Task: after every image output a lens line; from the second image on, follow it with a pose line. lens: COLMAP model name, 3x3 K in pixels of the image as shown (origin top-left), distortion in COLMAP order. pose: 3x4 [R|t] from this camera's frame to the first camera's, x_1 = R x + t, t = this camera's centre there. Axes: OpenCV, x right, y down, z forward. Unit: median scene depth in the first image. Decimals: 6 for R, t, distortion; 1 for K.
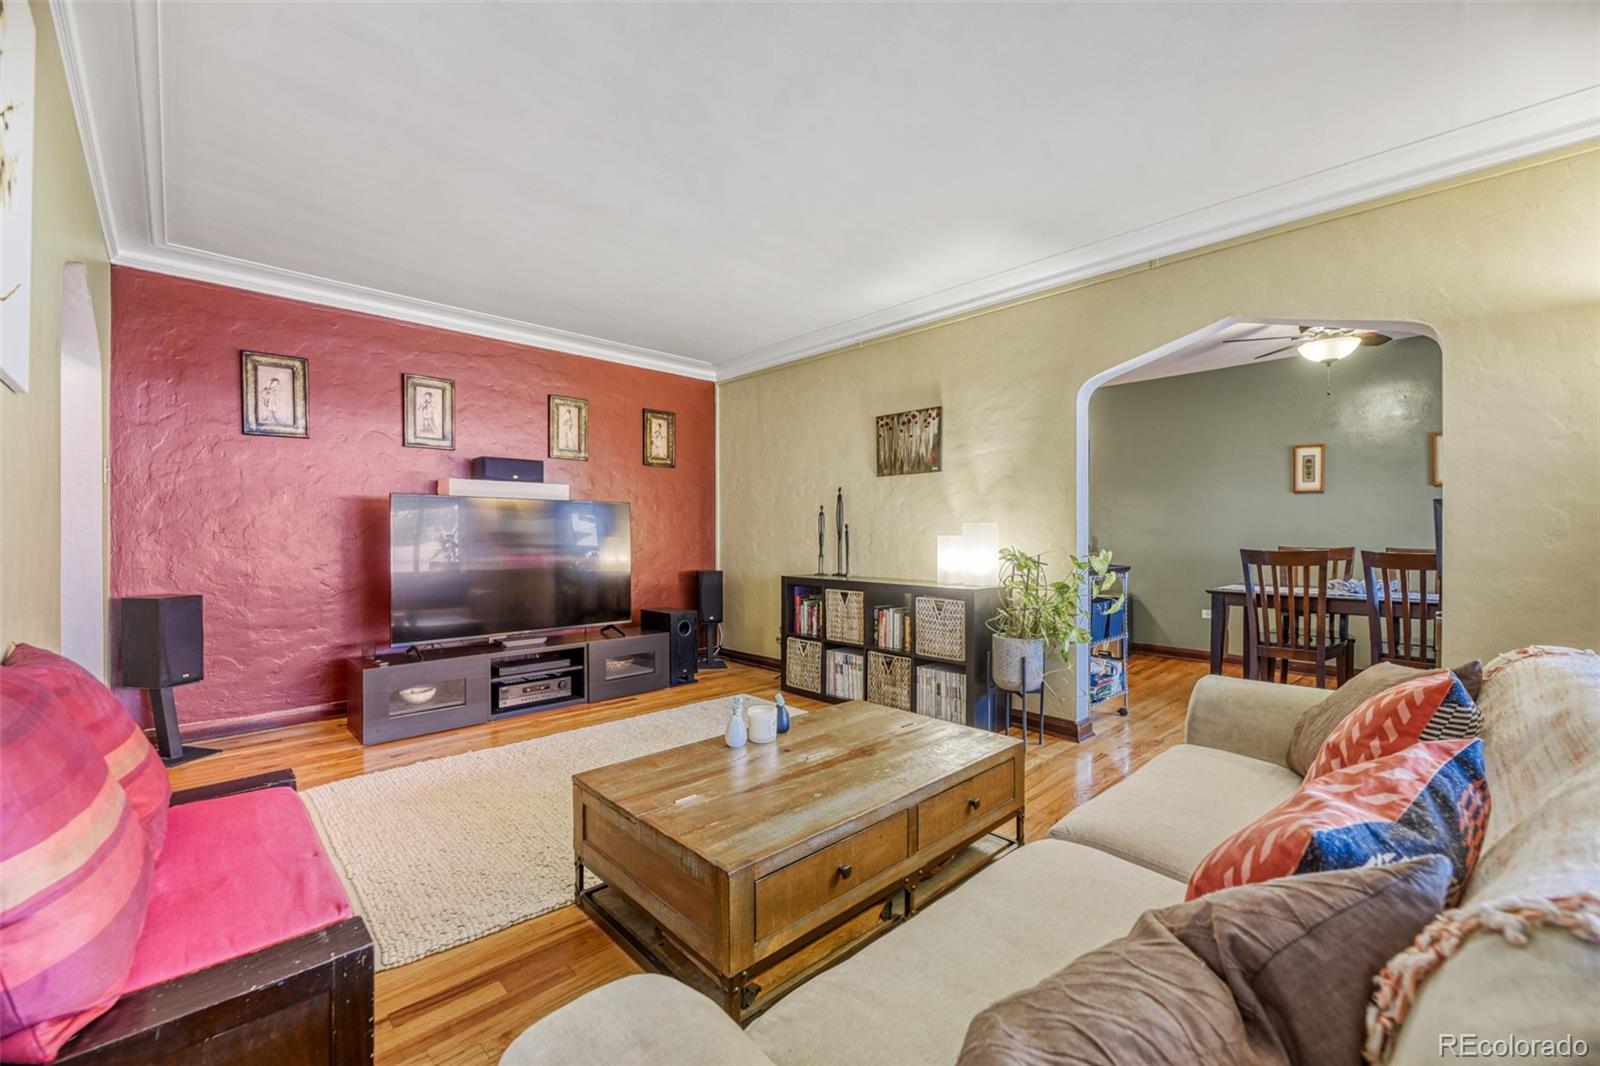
lens RADIAL K [[649.3, 0, 794.1], [0, 649.3, 534.2], [0, 0, 1]] dist [0.000259, -0.001101]
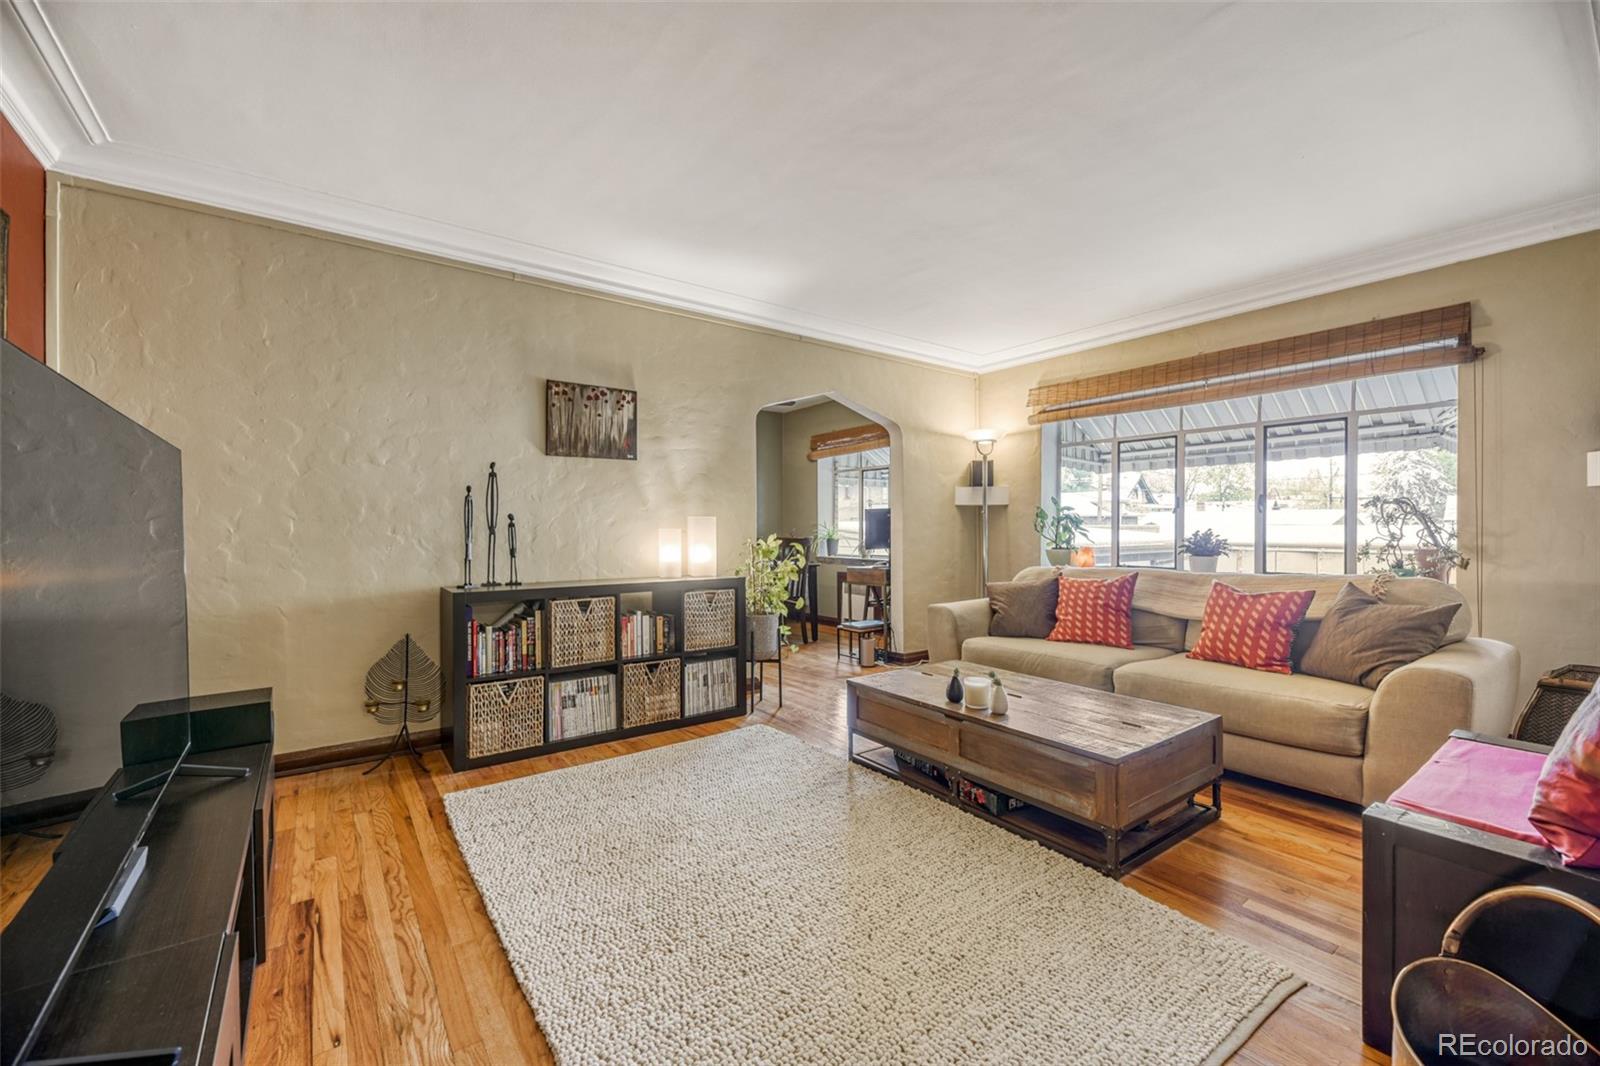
lens RADIAL K [[649.3, 0, 788.5], [0, 649.3, 529.4], [0, 0, 1]] dist [0.000259, -0.001101]
pose [[0.130390, -0.003450, 0.991457, -0.662819], [0.003497, 0.999989, 0.003020, 0.000939], [-0.991457, 0.003074, 0.130401, 0.642629]]
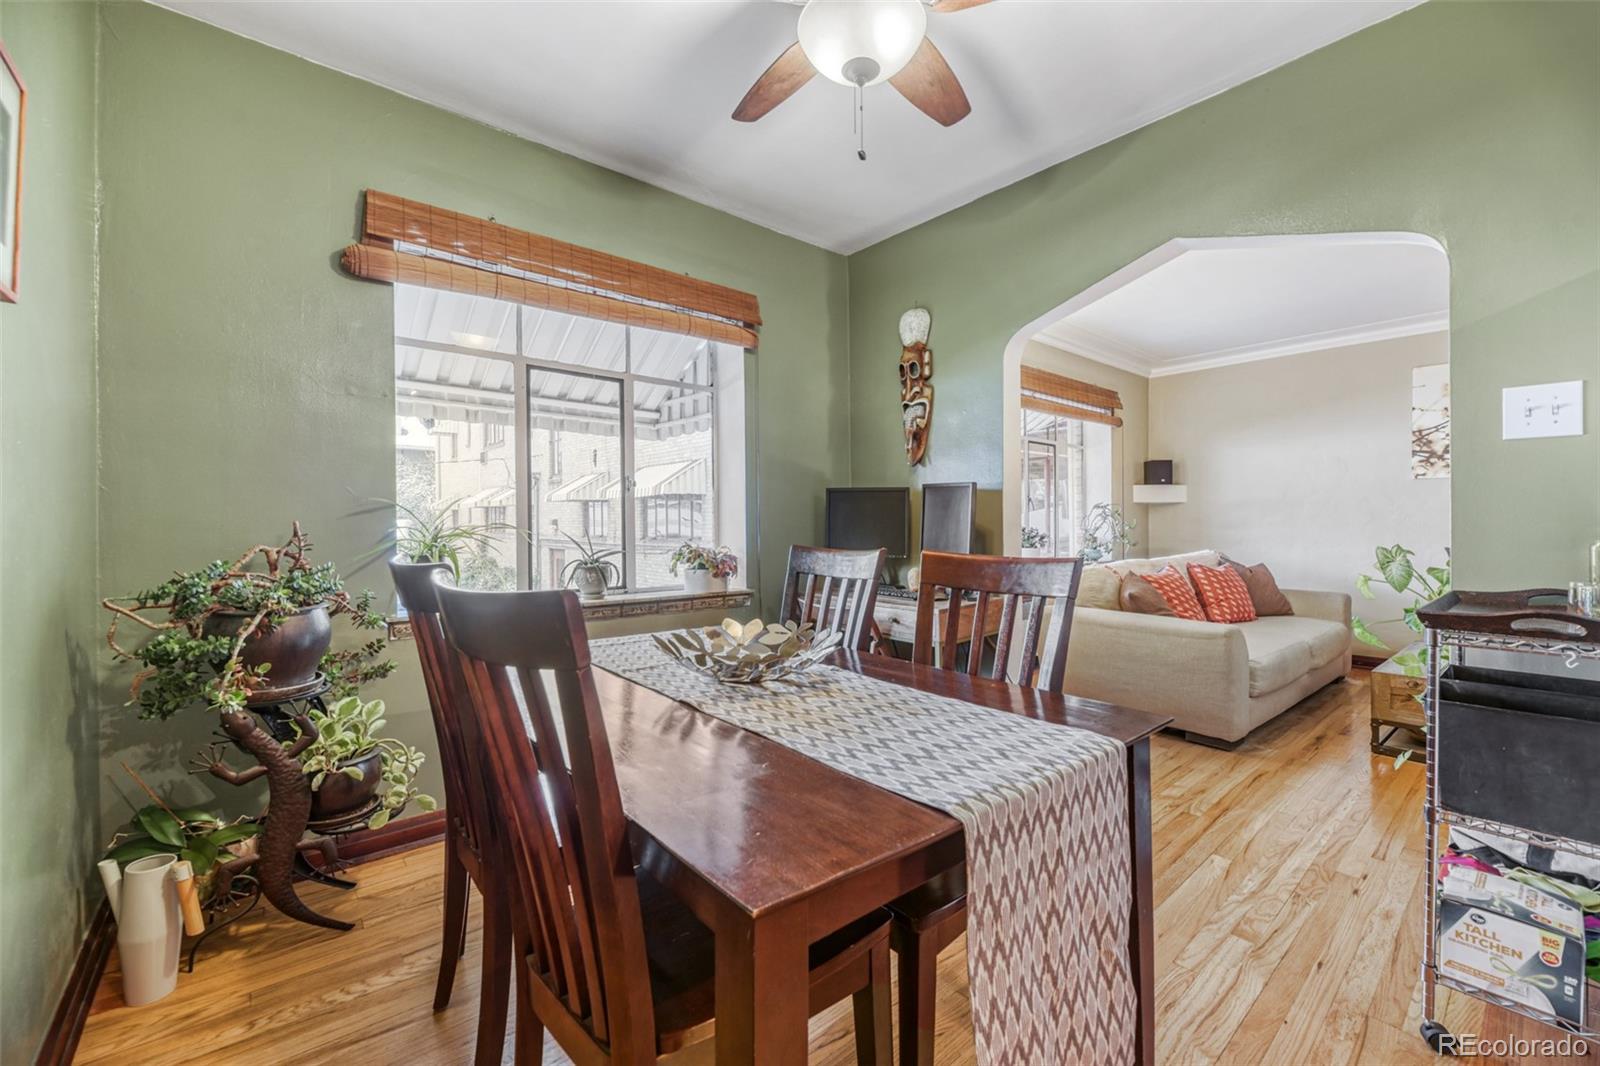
lens RADIAL K [[649.3, 0, 806.3], [0, 649.3, 535.0], [0, 0, 1]] dist [0.000259, -0.001101]
pose [[-0.998425, -0.002376, 0.056053, 0.787462], [-0.001441, 0.999859, 0.016709, 0.006453], [-0.056085, 0.016602, -0.998288, 1.312969]]
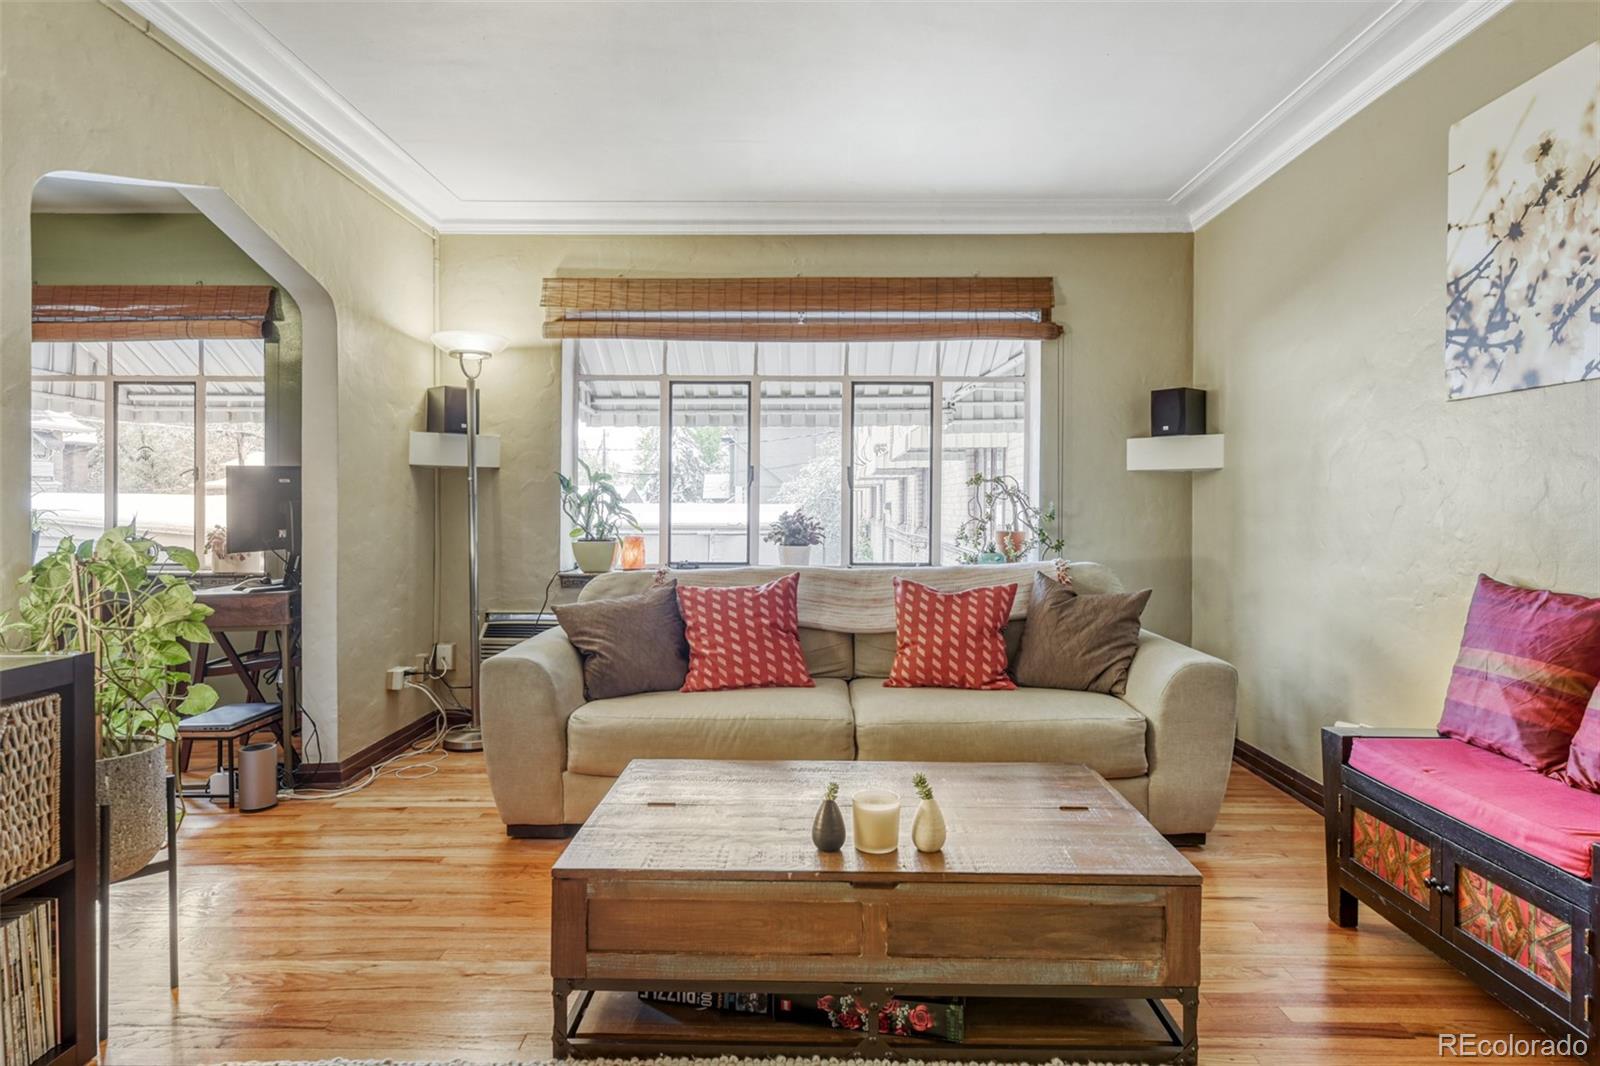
lens RADIAL K [[906.9, 0, 812.9], [0, 906.9, 518.7], [0, 0, 1]] dist [0.012550, -0.005615]
pose [[-0.723563, -0.012604, 0.690144, -0.318190], [-0.001657, 0.999862, 0.016524, -0.001451], [-0.690257, 0.010813, -0.723484, 0.897231]]
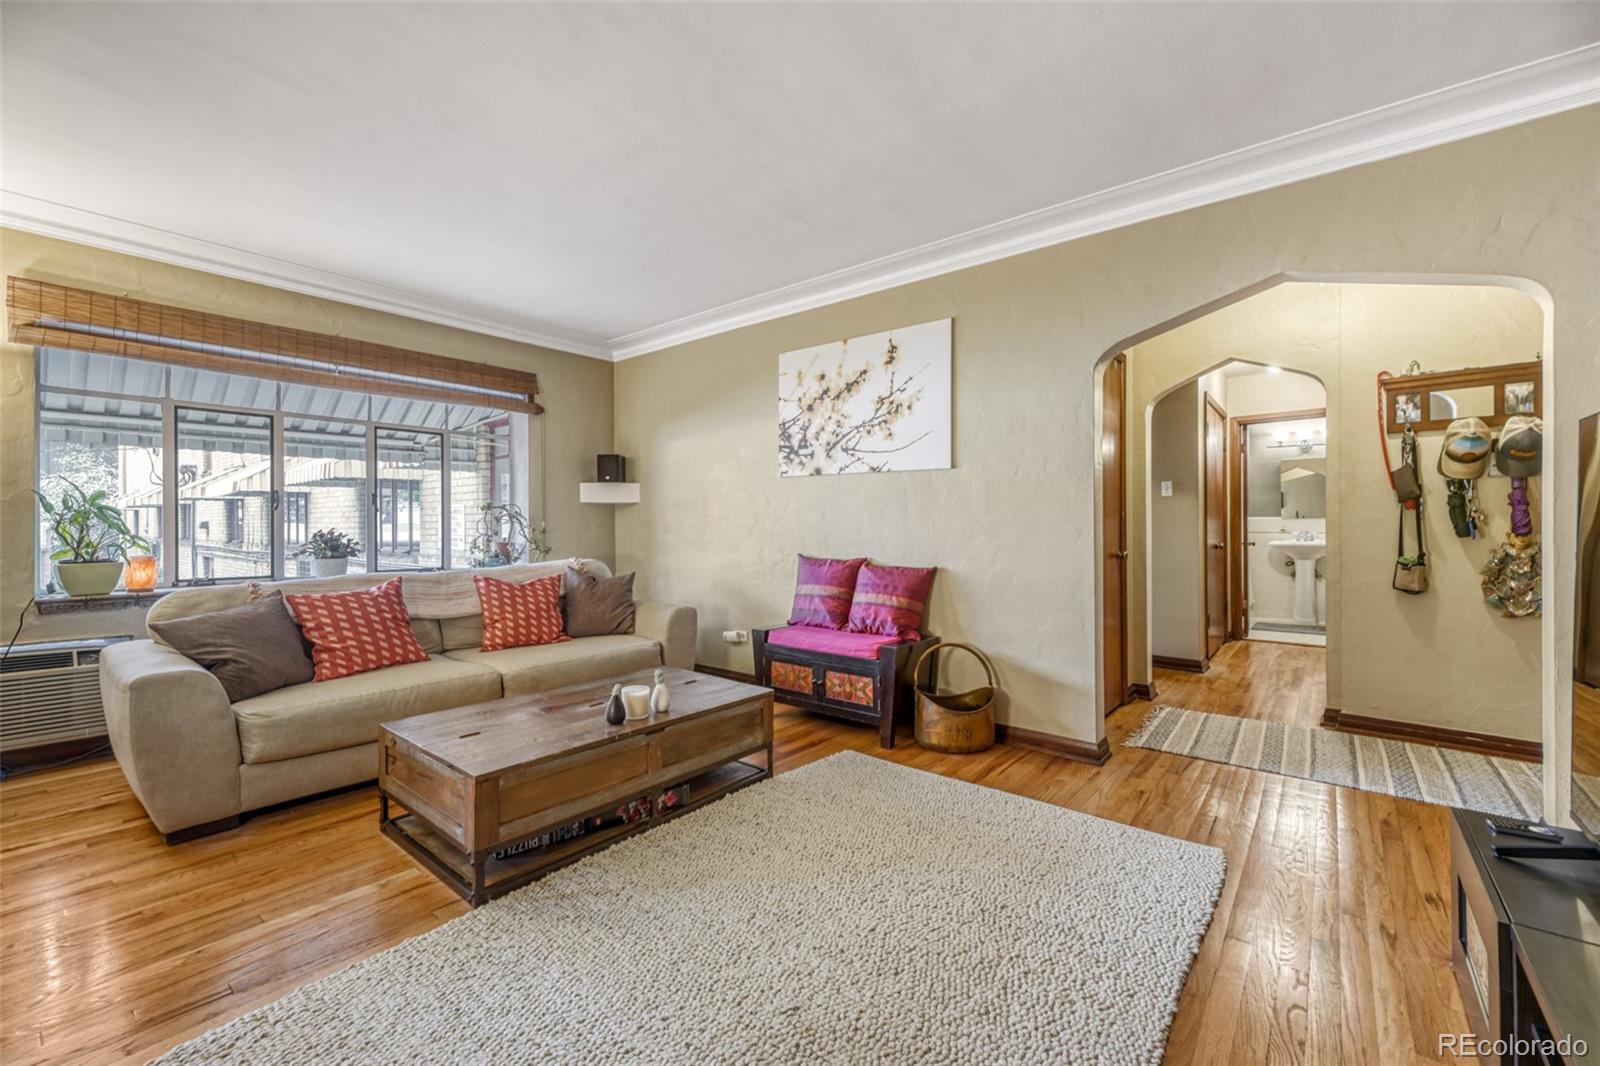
lens RADIAL K [[649.3, 0, 795.0], [0, 649.3, 535.3], [0, 0, 1]] dist [0.000259, -0.001101]
pose [[-0.992122, 0.002471, -0.125250, -0.095149], [0.000334, 0.999854, 0.017079, -0.000388], [0.125274, 0.016902, -0.991978, 1.135802]]
